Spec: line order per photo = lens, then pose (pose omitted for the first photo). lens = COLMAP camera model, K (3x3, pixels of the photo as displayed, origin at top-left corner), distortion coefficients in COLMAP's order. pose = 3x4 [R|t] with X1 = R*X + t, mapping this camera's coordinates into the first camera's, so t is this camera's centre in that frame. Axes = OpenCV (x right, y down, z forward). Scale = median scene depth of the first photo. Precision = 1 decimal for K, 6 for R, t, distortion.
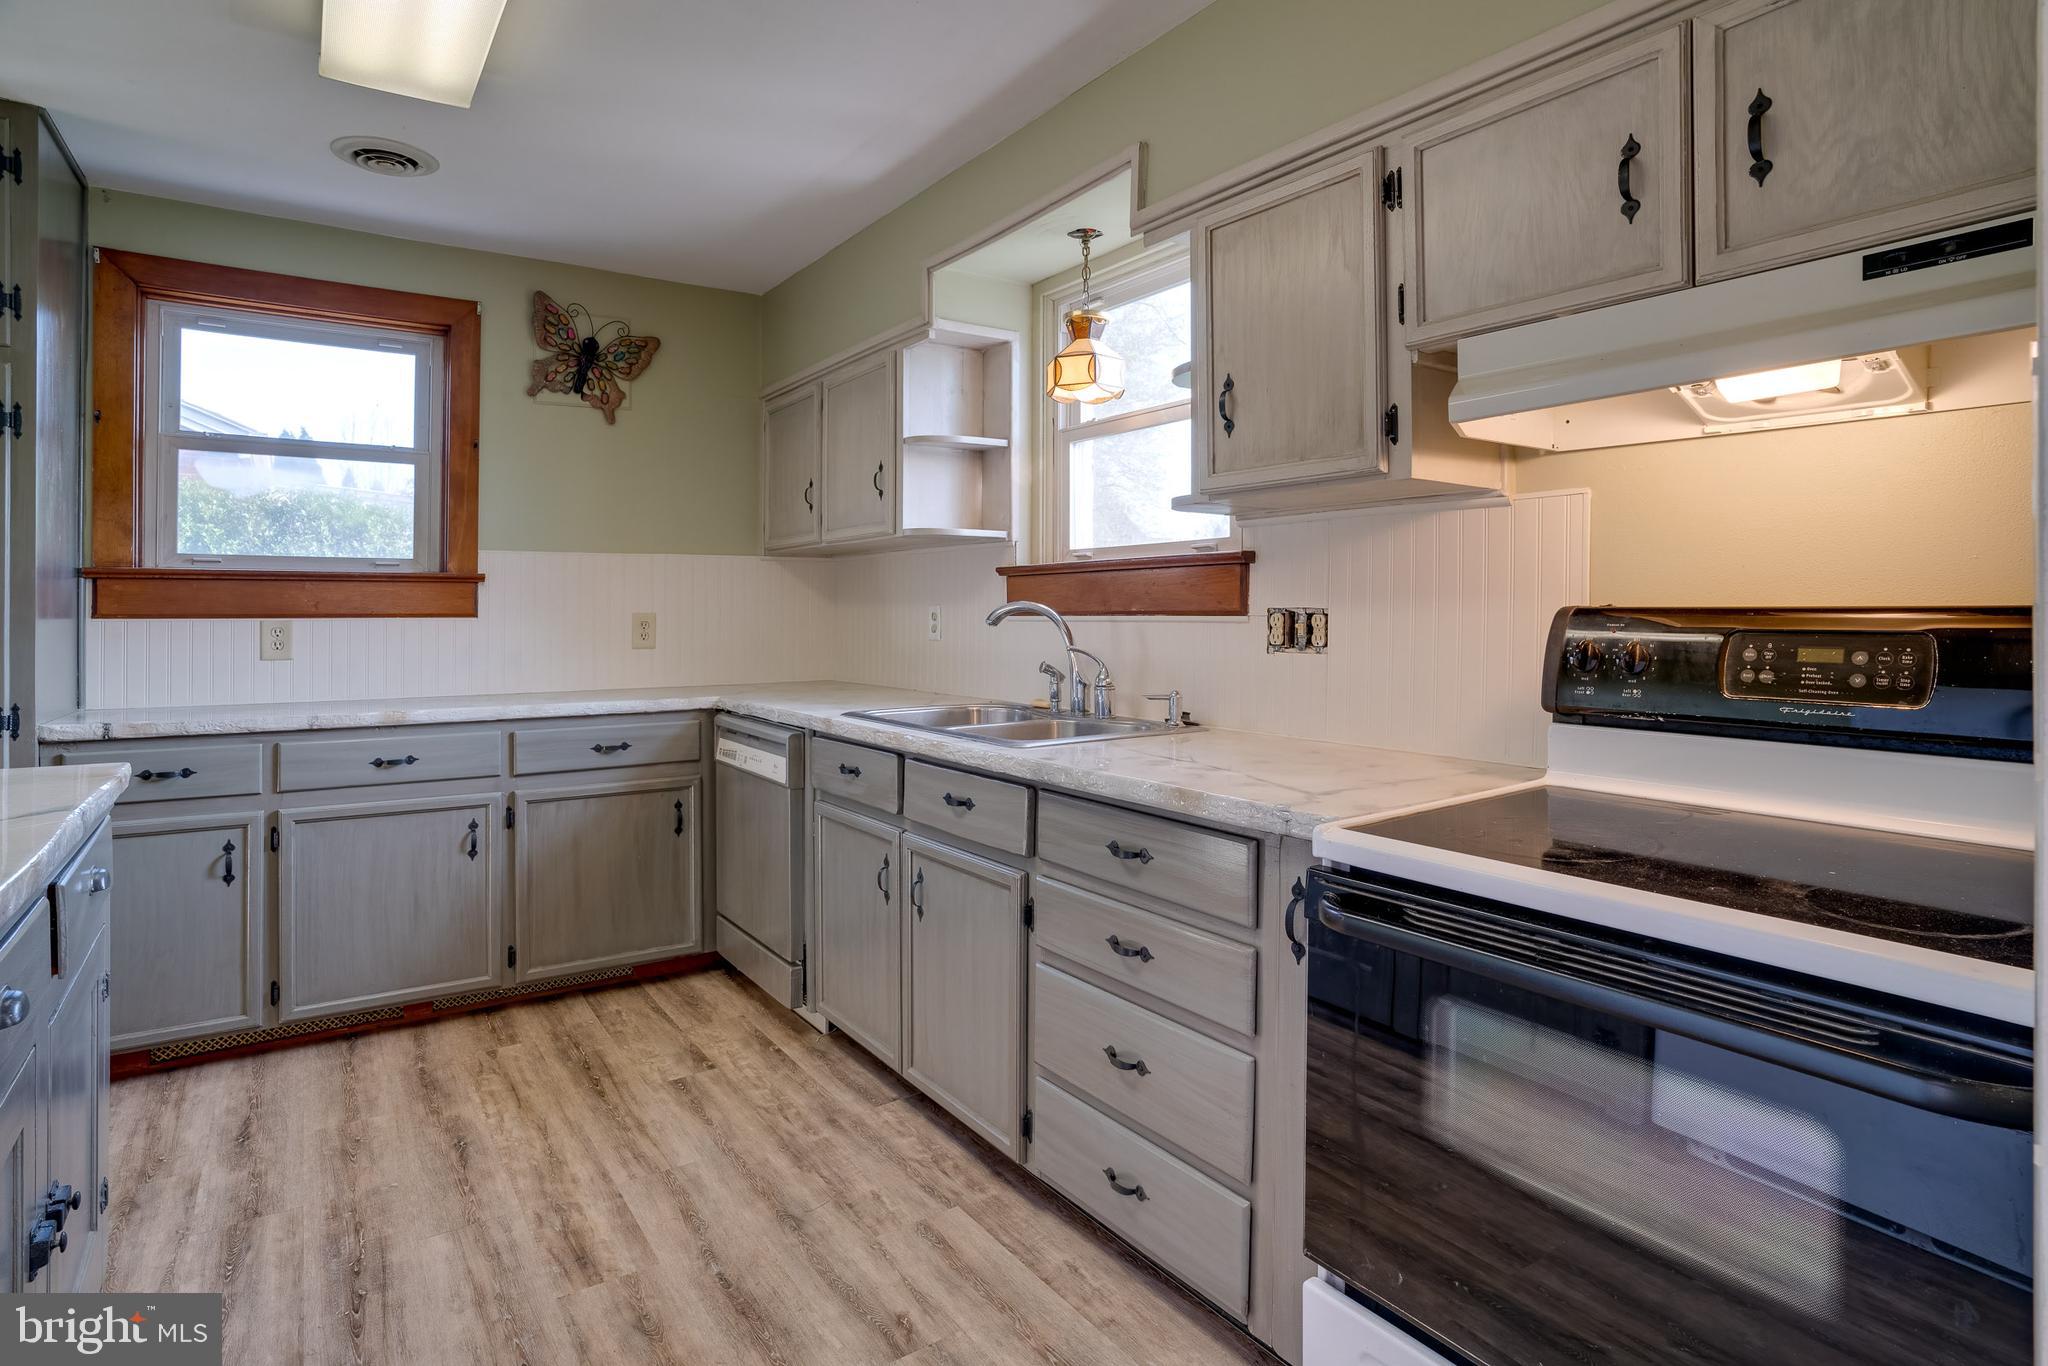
lens RADIAL K [[1049.4, 0, 1010.0], [0, 1049.4, 614.5], [0, 0, 1]] dist [-0.062193, 0.026457]
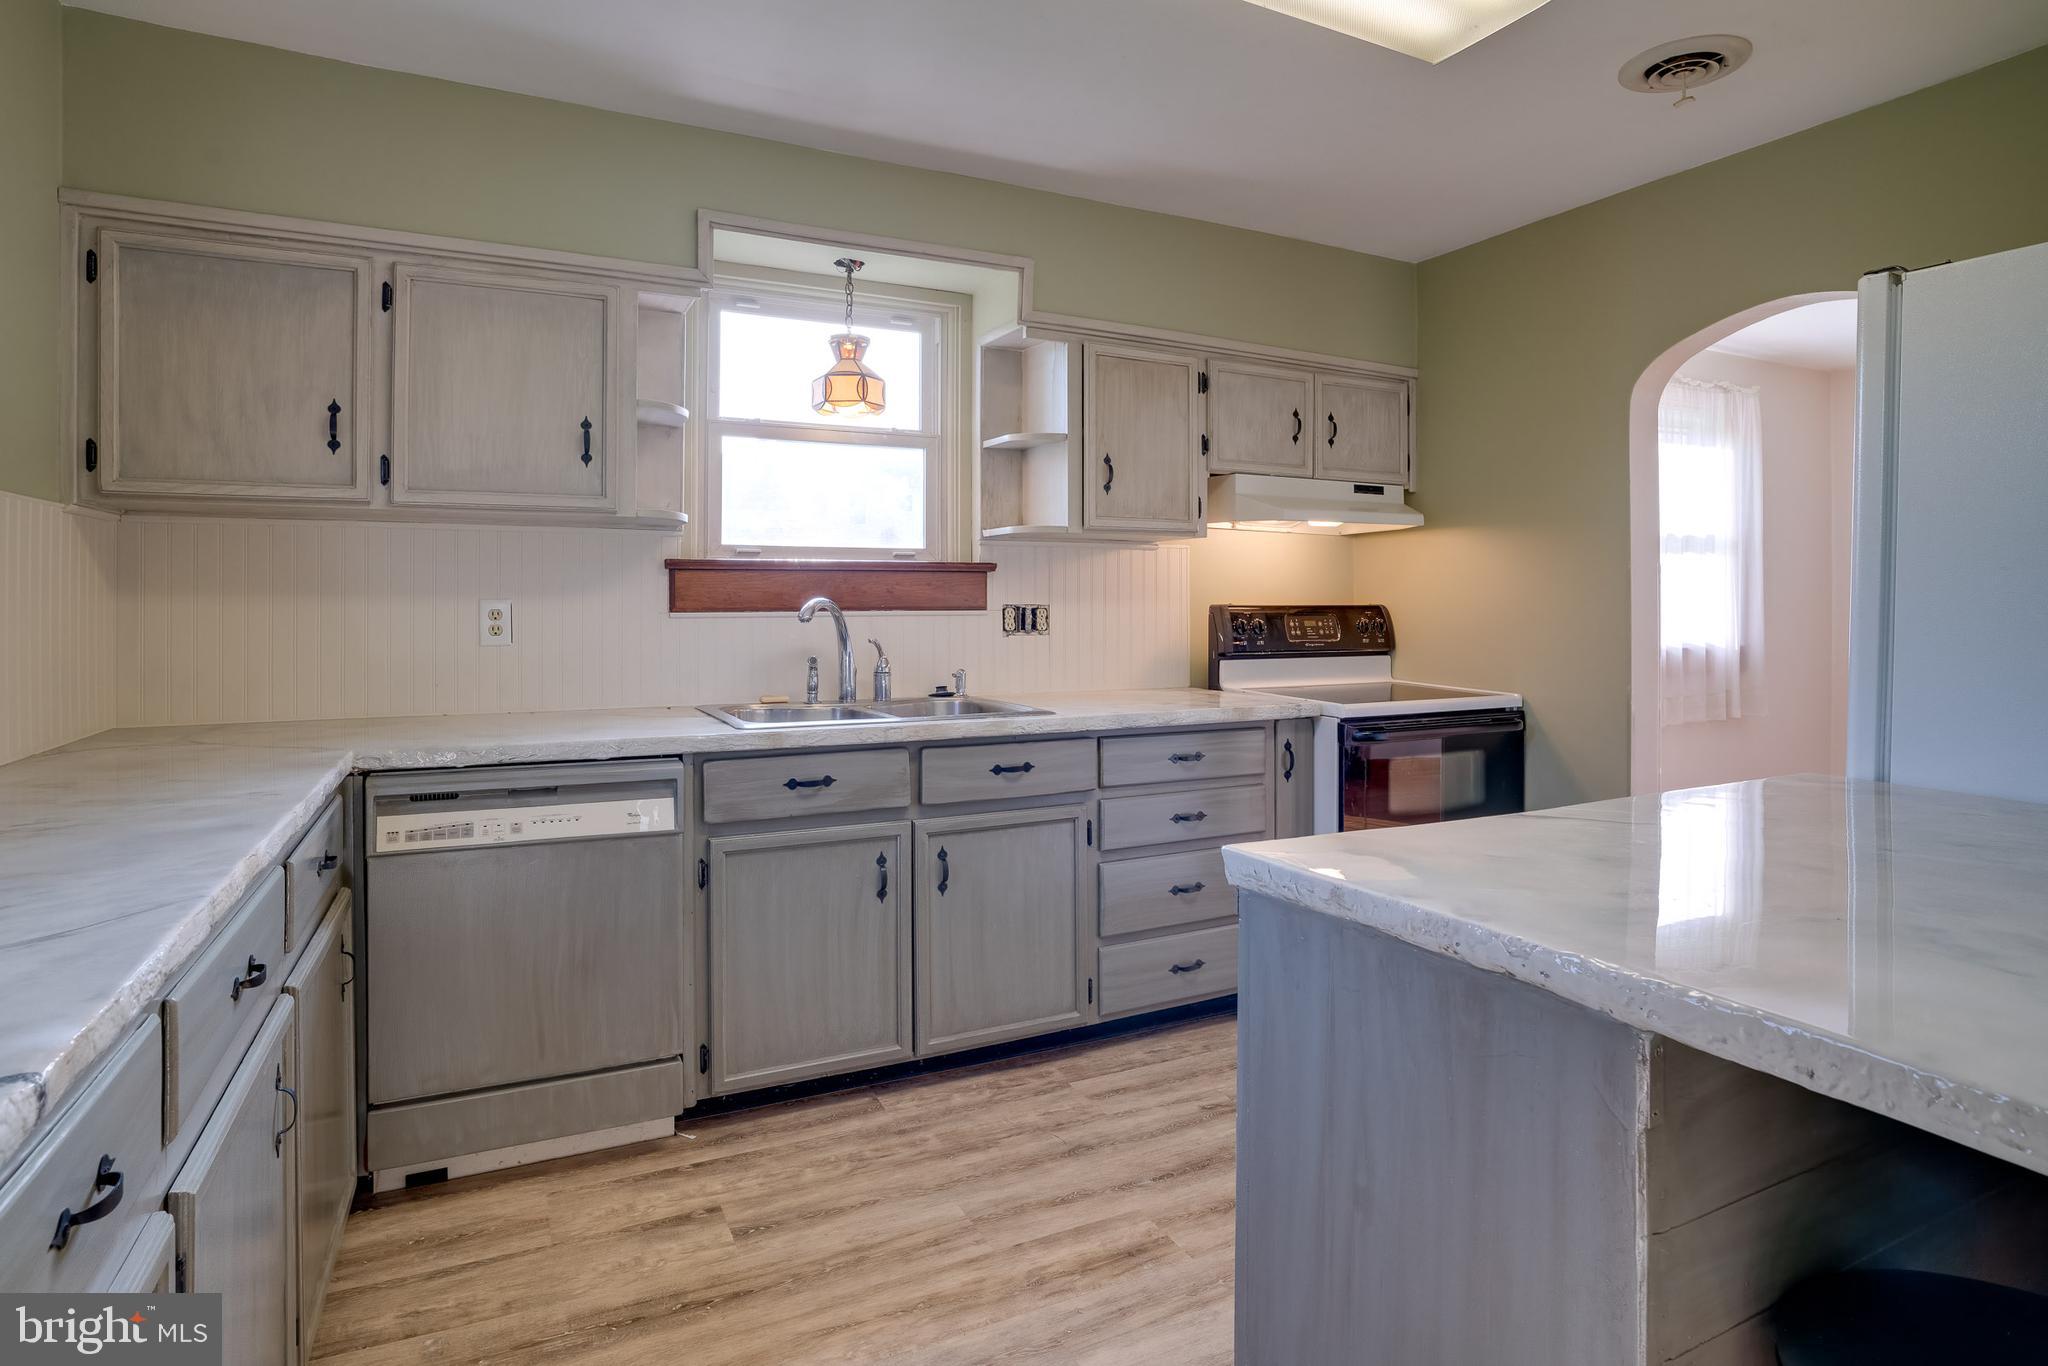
lens RADIAL K [[1087.4, 0, 983.0], [0, 1087.4, 590.8], [0, 0, 1]] dist [-0.064828, 0.029865]
pose [[0.158521, 0.009917, 0.987306, -1.066364], [0.002839, 0.999941, -0.010499, -0.008319], [-0.987352, 0.004467, 0.158483, 0.700380]]
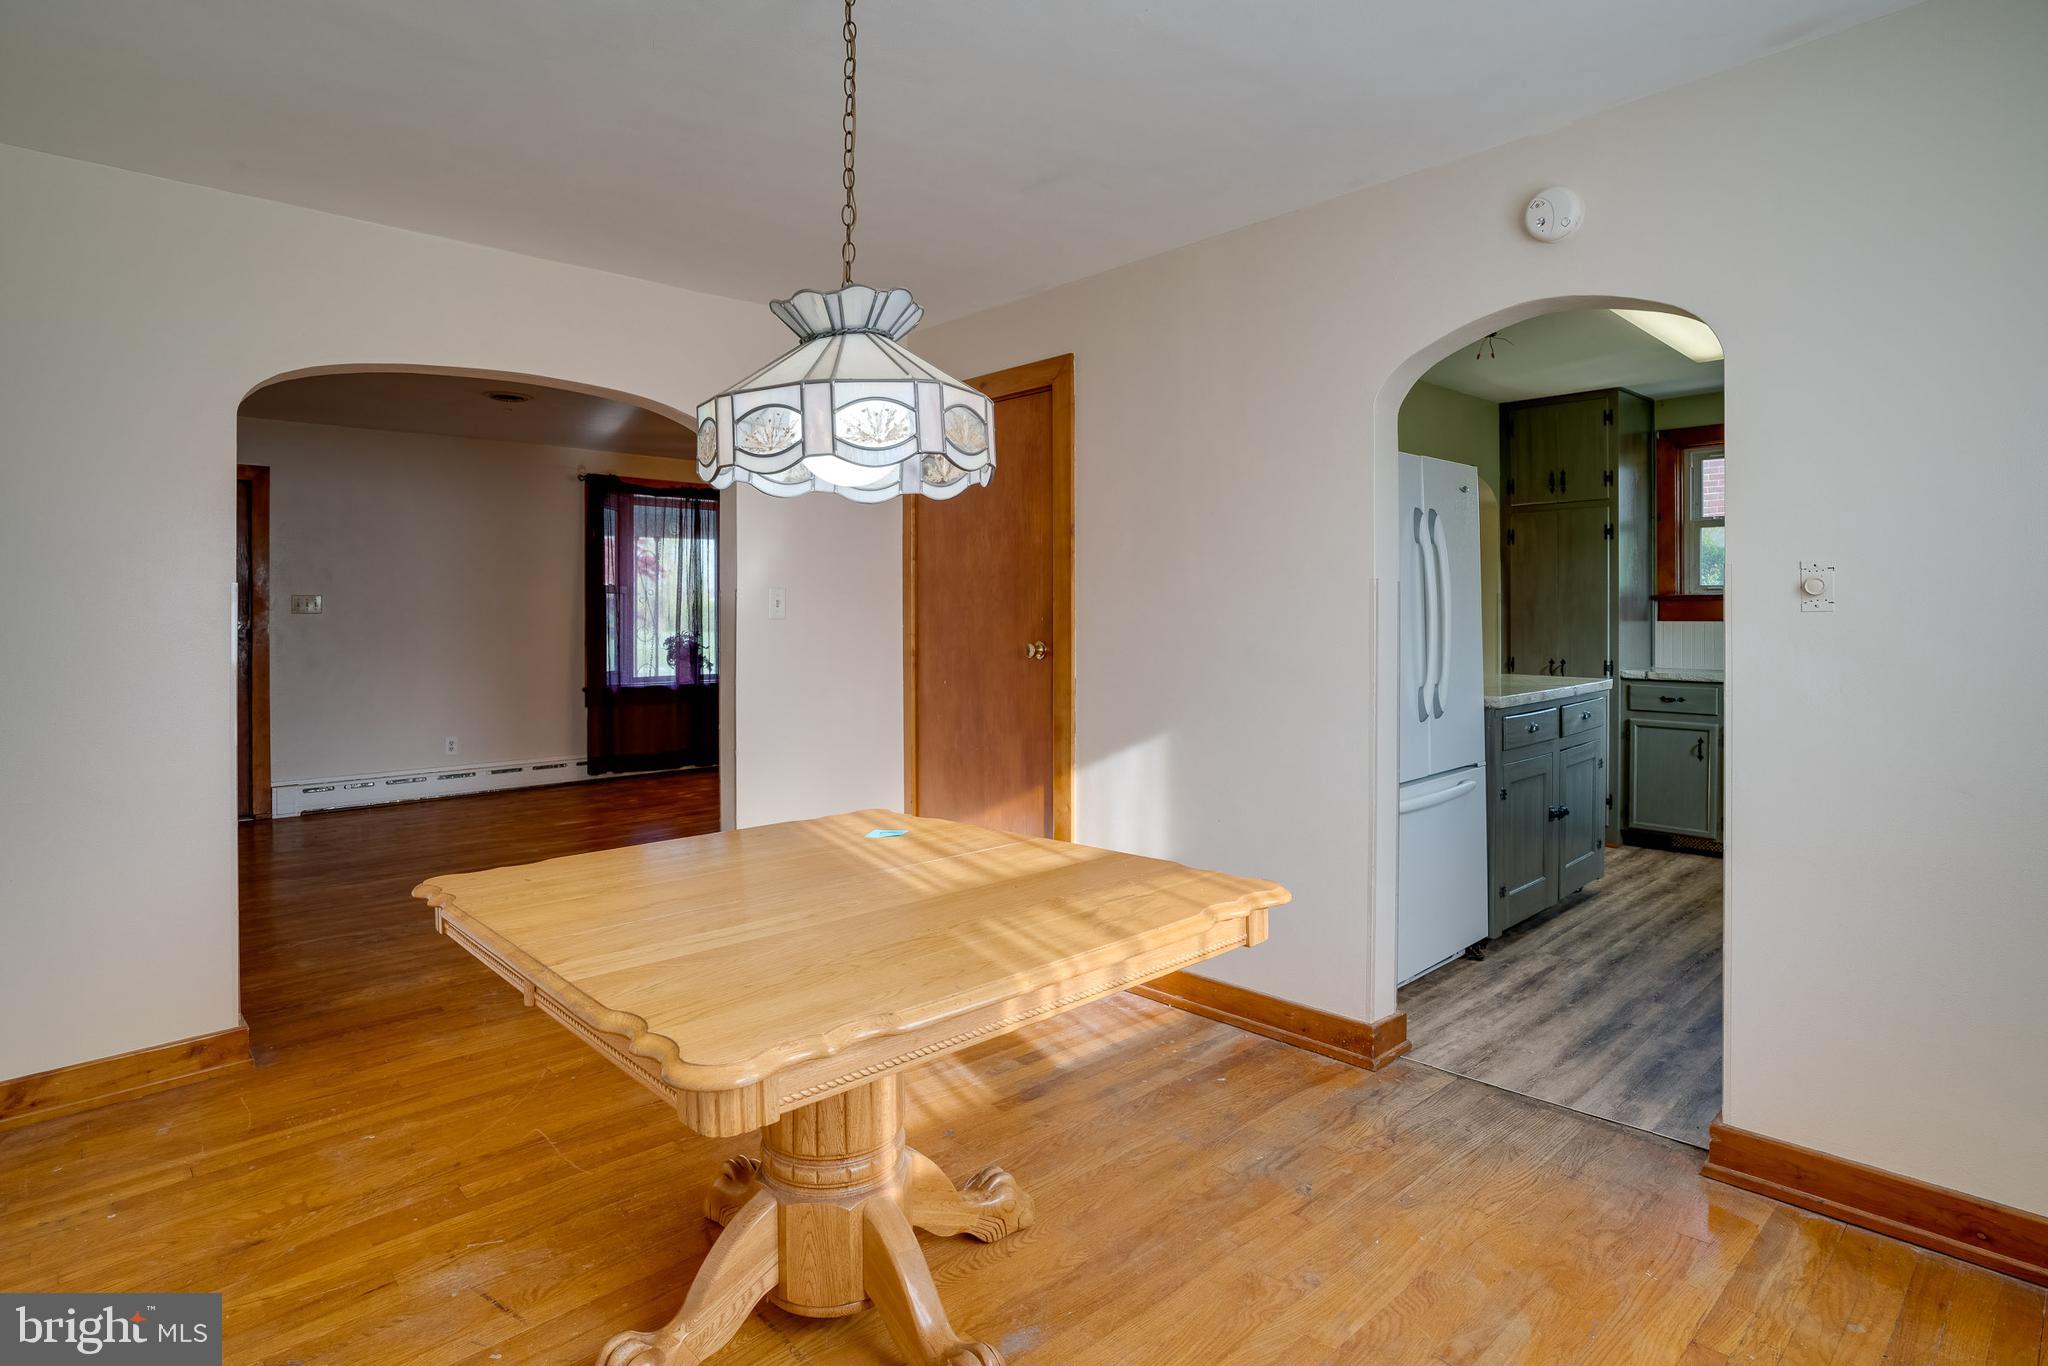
lens RADIAL K [[1049.4, 0, 1010.0], [0, 1049.4, 614.5], [0, 0, 1]] dist [-0.062193, 0.026457]
pose [[0.138241, 0.002795, -0.990395, 0.969845], [-0.005094, 0.999985, 0.002111, -0.007153], [0.990386, 0.004753, 0.138253, -0.557832]]
